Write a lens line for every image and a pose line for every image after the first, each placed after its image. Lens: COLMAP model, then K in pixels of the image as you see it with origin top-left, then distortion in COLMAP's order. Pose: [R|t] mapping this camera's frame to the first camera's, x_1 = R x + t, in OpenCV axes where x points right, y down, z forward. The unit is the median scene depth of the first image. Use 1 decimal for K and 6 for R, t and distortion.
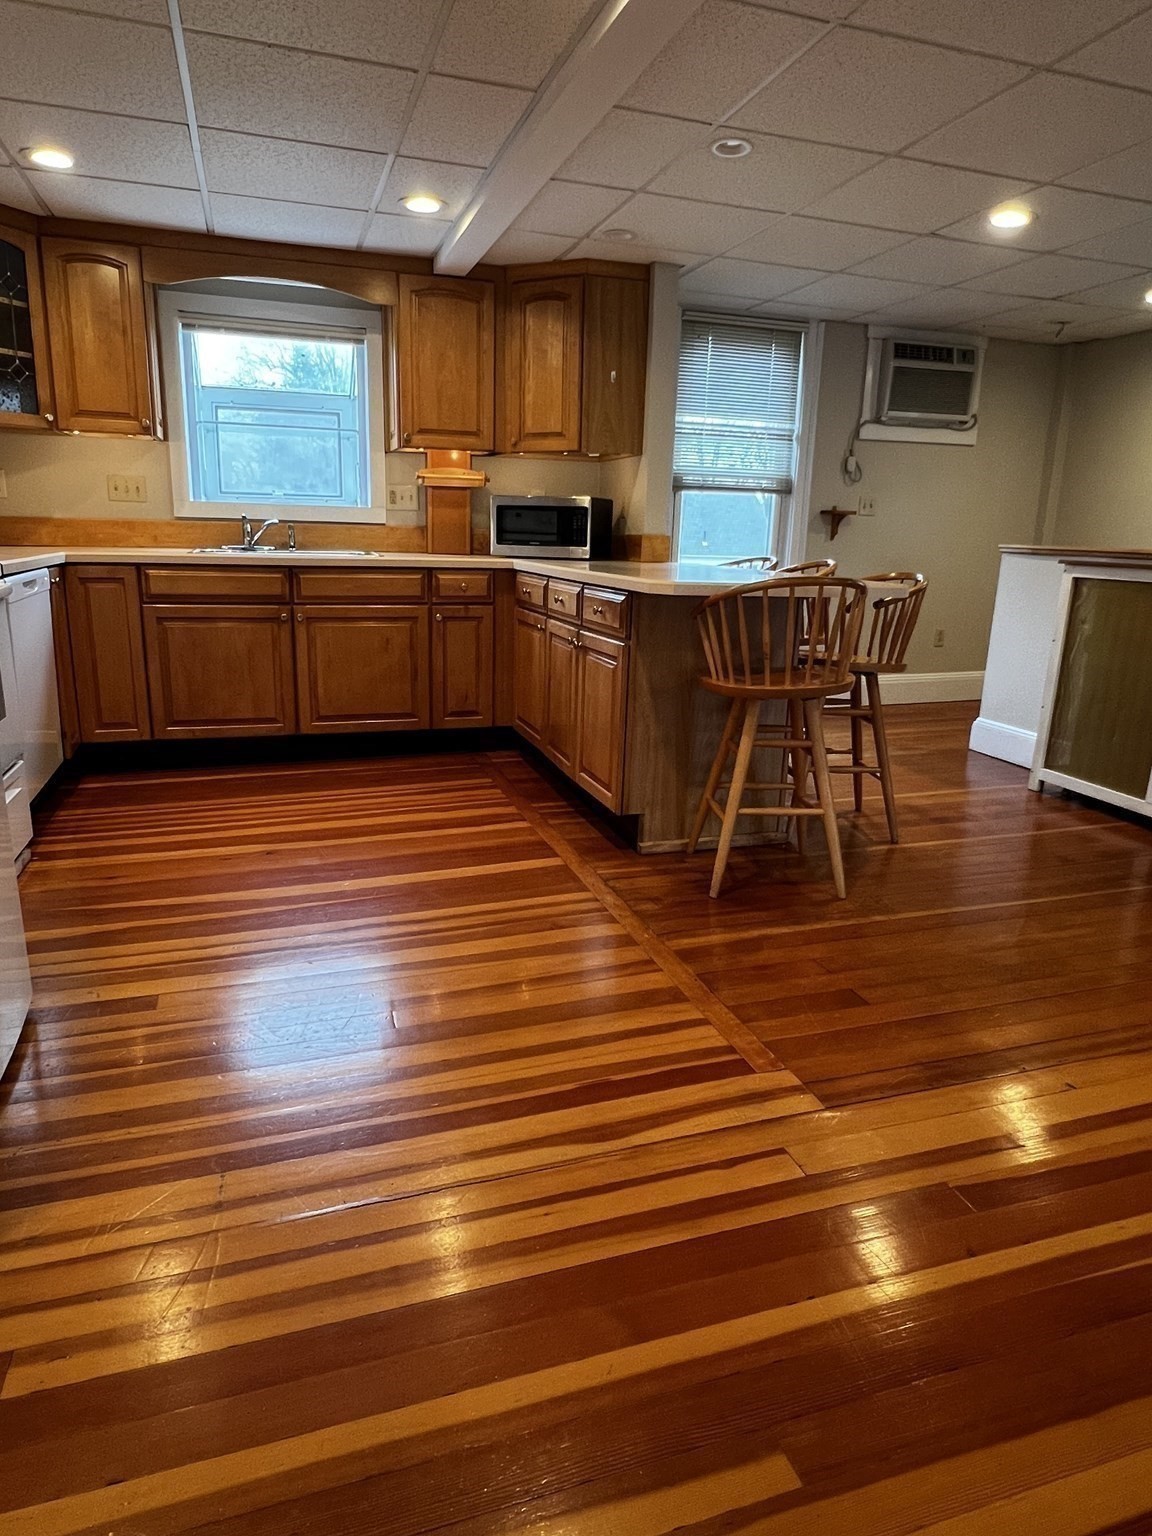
lens RADIAL K [[909.4, 0, 580.8], [0, 909.4, 766.6], [0, 0, 1]] dist [-0.002579, 0.001277]
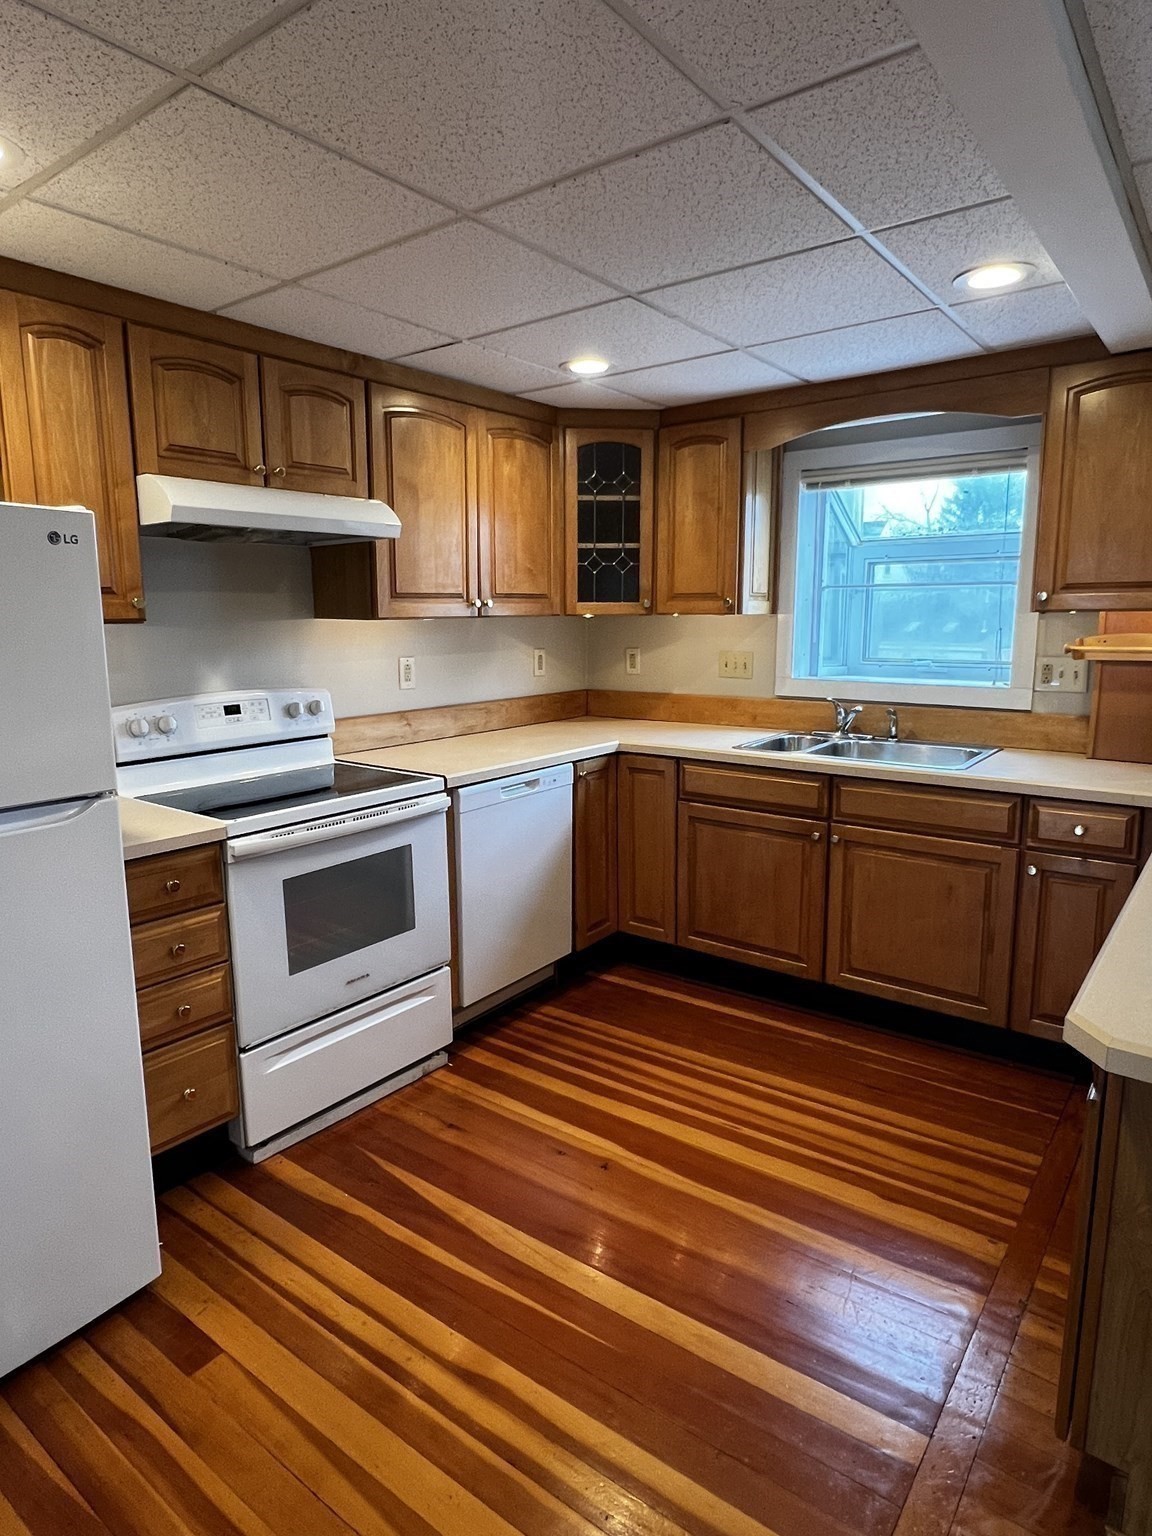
lens RADIAL K [[909.4, 0, 580.0], [0, 909.4, 763.0], [0, 0, 1]] dist [-0.002579, 0.001277]
pose [[0.568888, 0.103464, -0.815881, 0.197415], [-0.187875, 0.982172, -0.006447, -0.189405], [0.800668, 0.156951, 0.578184, 0.386958]]
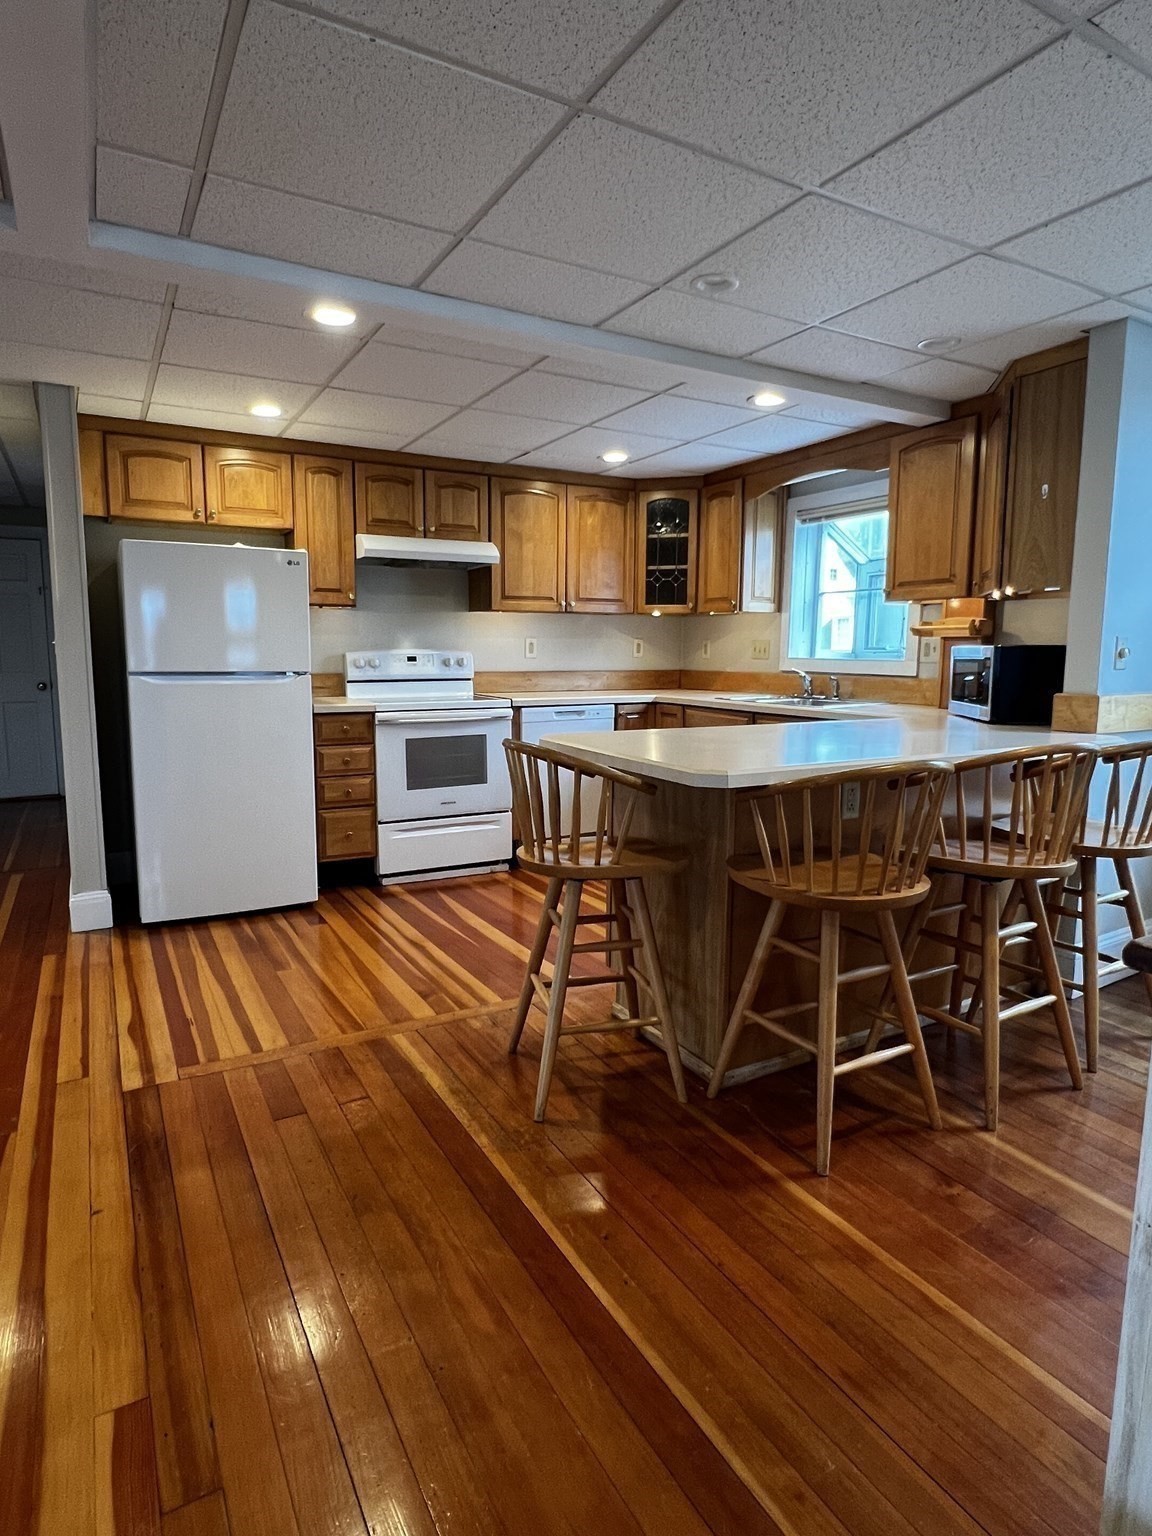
lens RADIAL K [[866.2, 0, 579.1], [0, 866.2, 763.9], [0, 0, 1]] dist [0.002582, -0.003622]
pose [[0.197375, 0.103609, -0.974838, 0.753513], [-0.249714, 0.966911, 0.052207, -0.161866], [0.947991, 0.233126, 0.216717, 0.573761]]
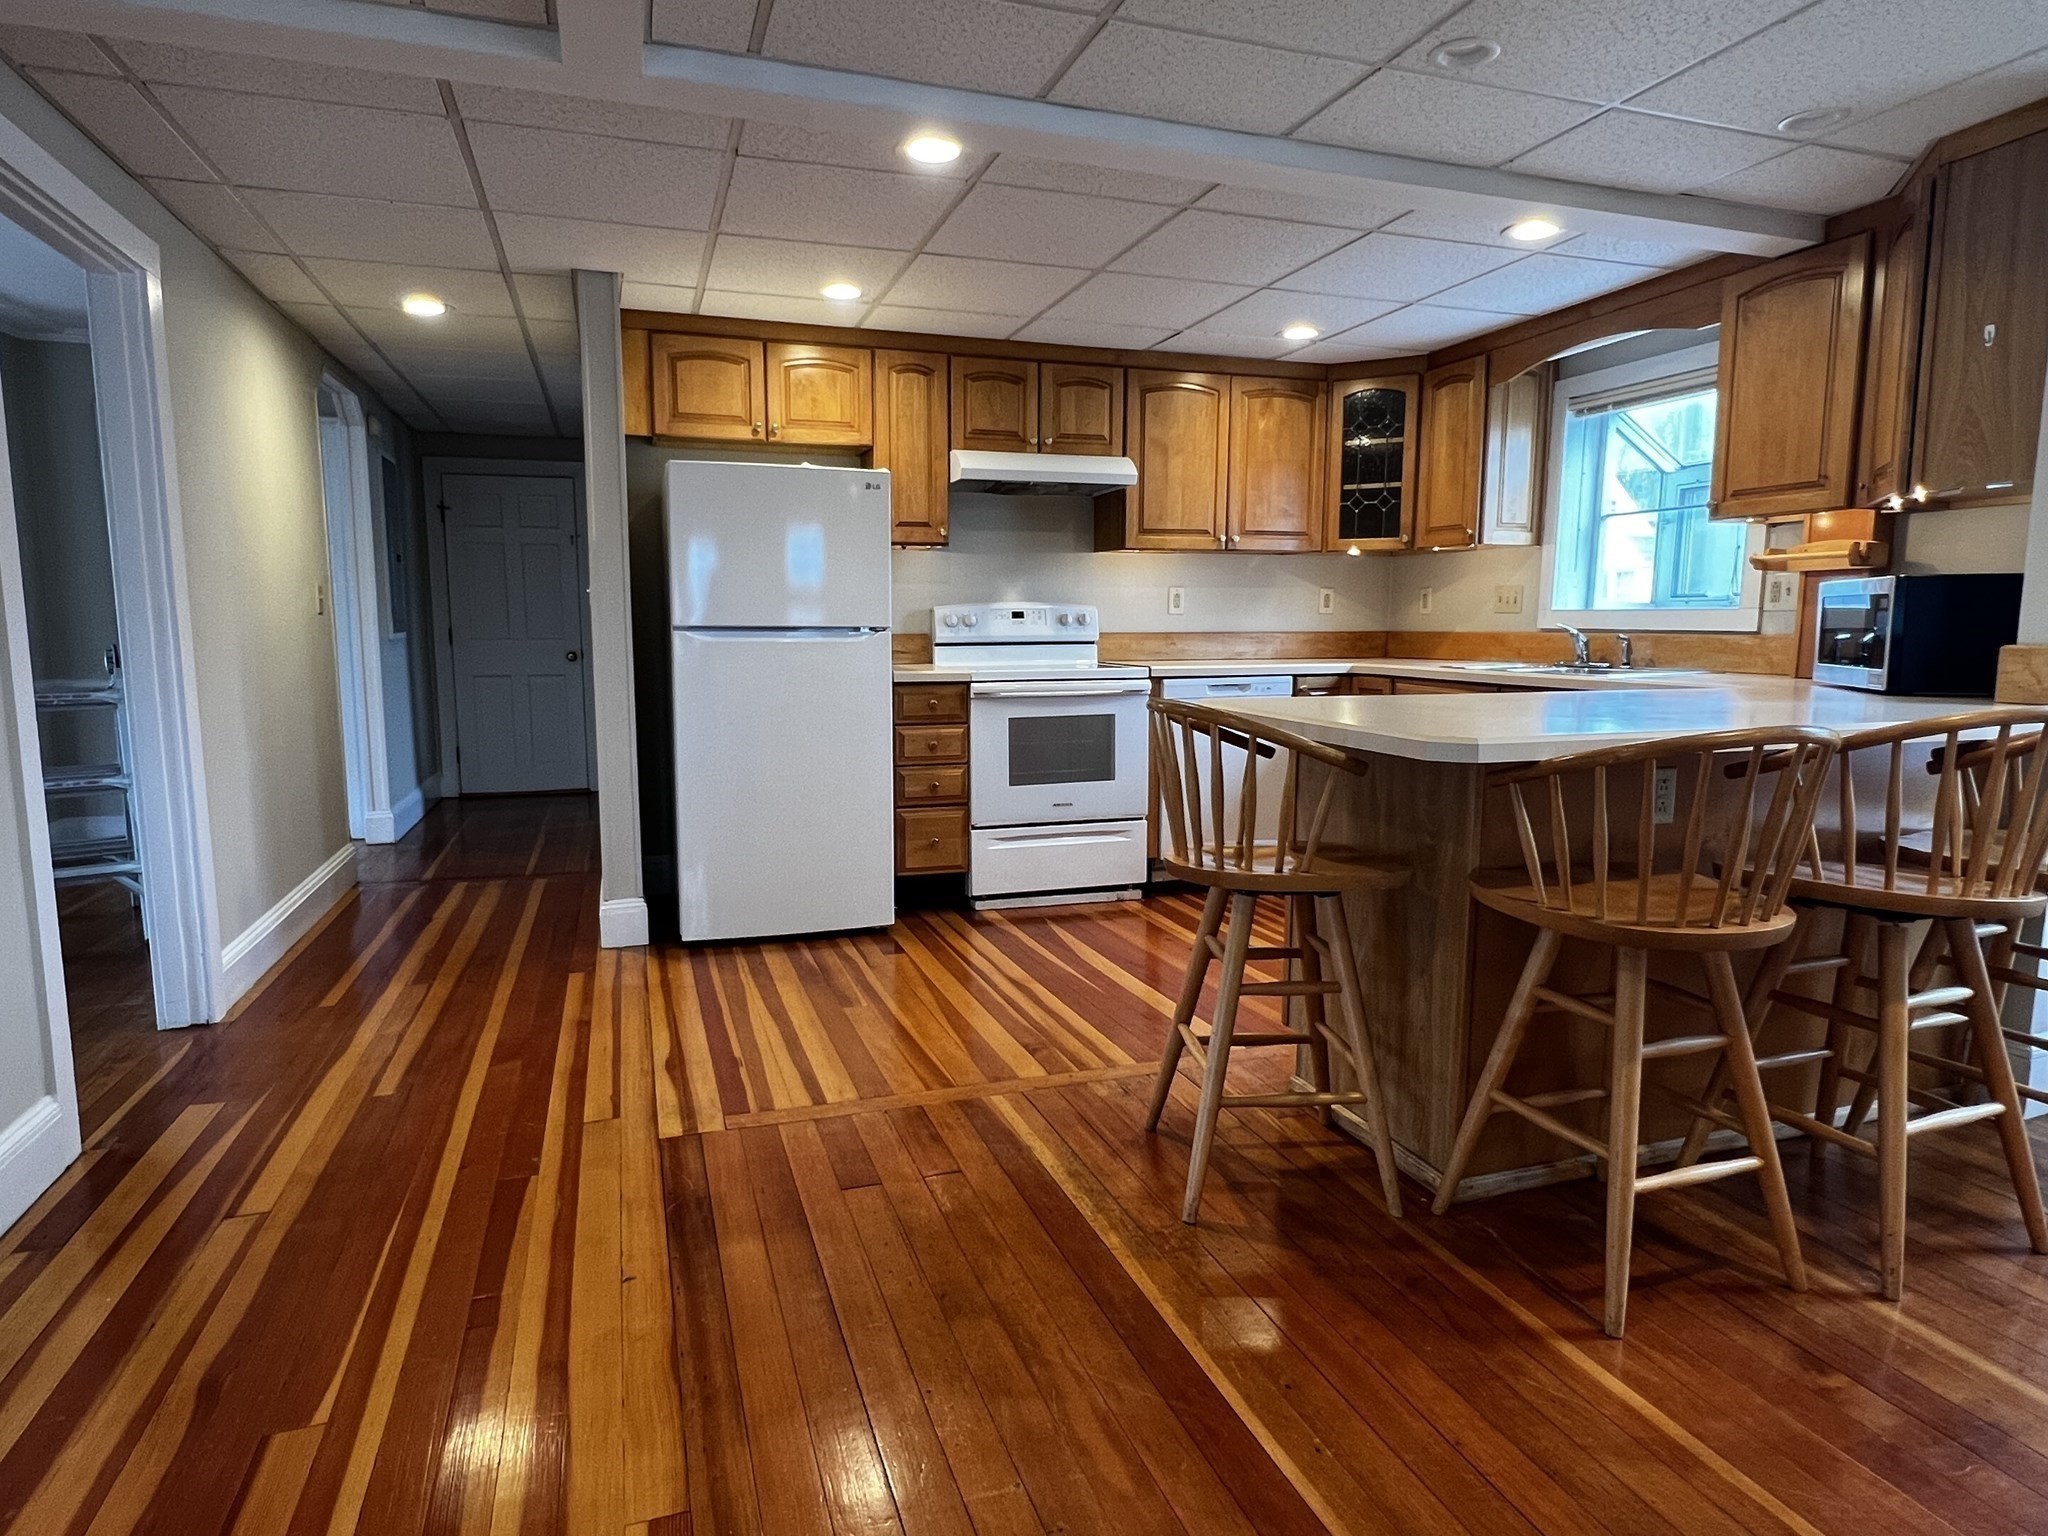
lens RADIAL K [[1154.9, 0, 1007.7], [0, 1154.9, 772.2], [0, 0, 1]] dist [0.002582, -0.003622]
pose [[0.007350, 0.102969, -0.994657, 0.742931], [-0.254338, 0.962165, 0.097726, -0.137169], [0.967088, 0.252261, 0.033260, 0.570558]]
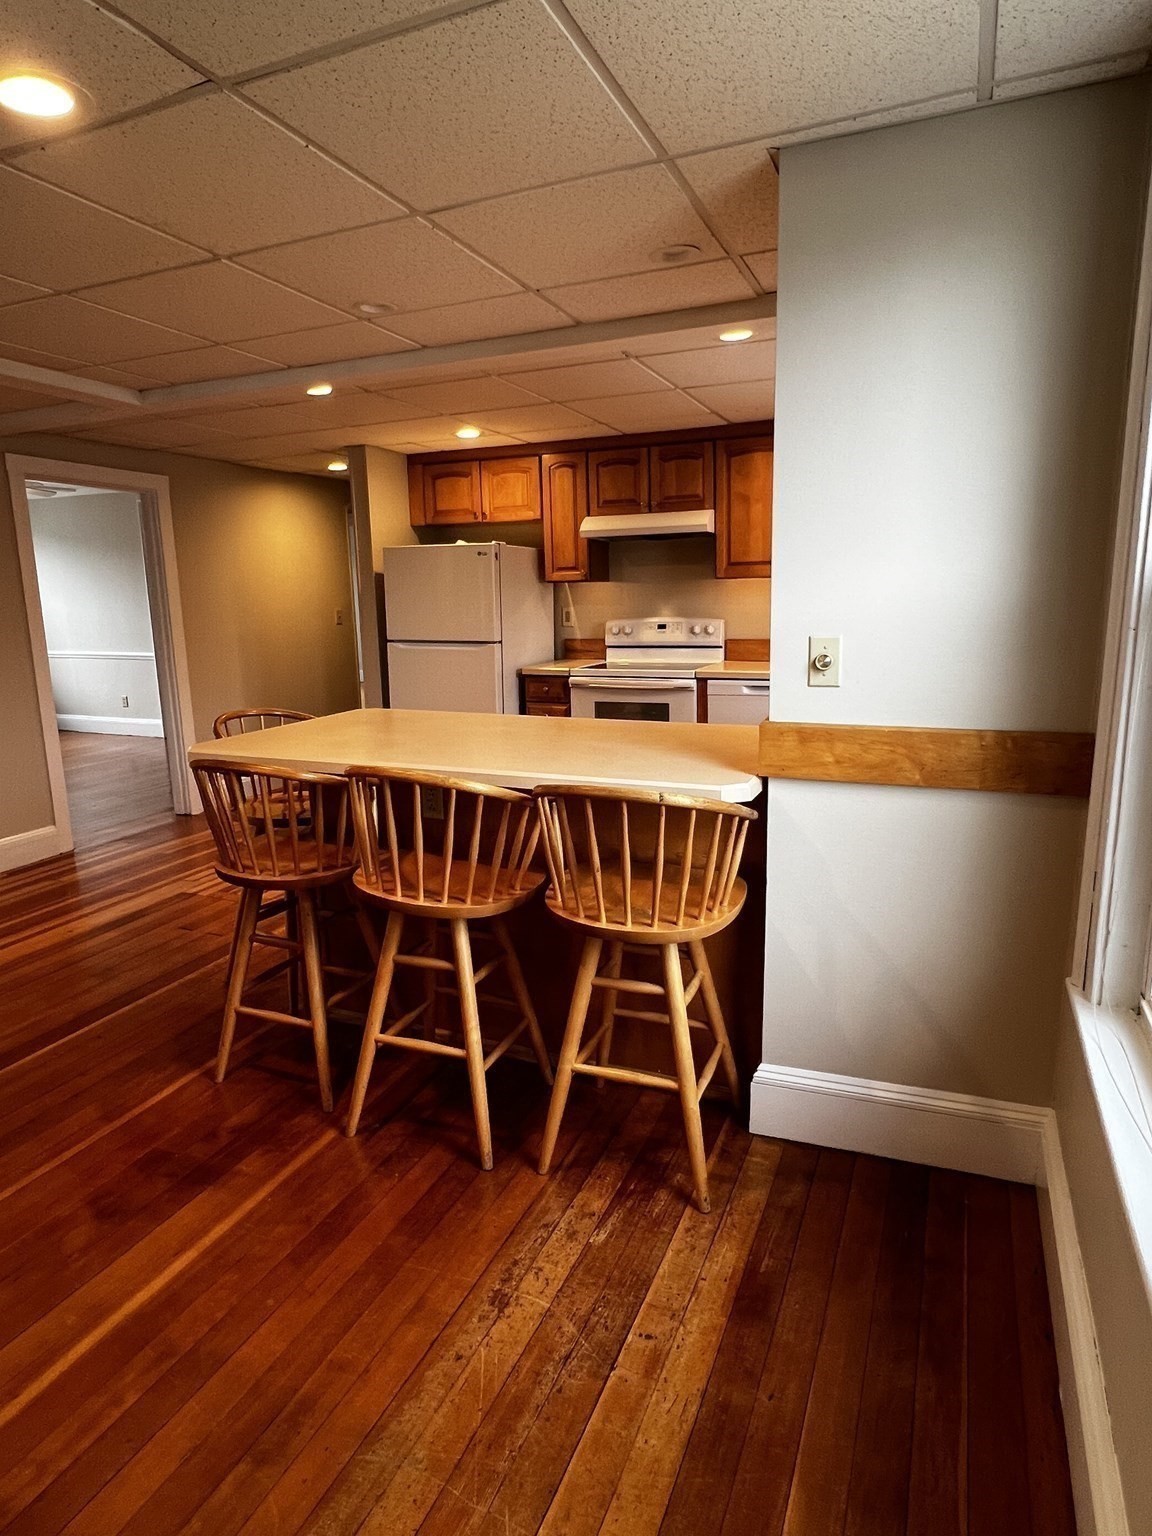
lens RADIAL K [[866.2, 0, 567.1], [0, 866.2, 779.2], [0, 0, 1]] dist [0.002582, -0.003622]
pose [[-0.658777, 0.147923, -0.737652, 0.578561], [-0.189846, 0.916065, 0.353247, -0.418899], [0.727991, 0.372751, -0.575401, 1.352865]]
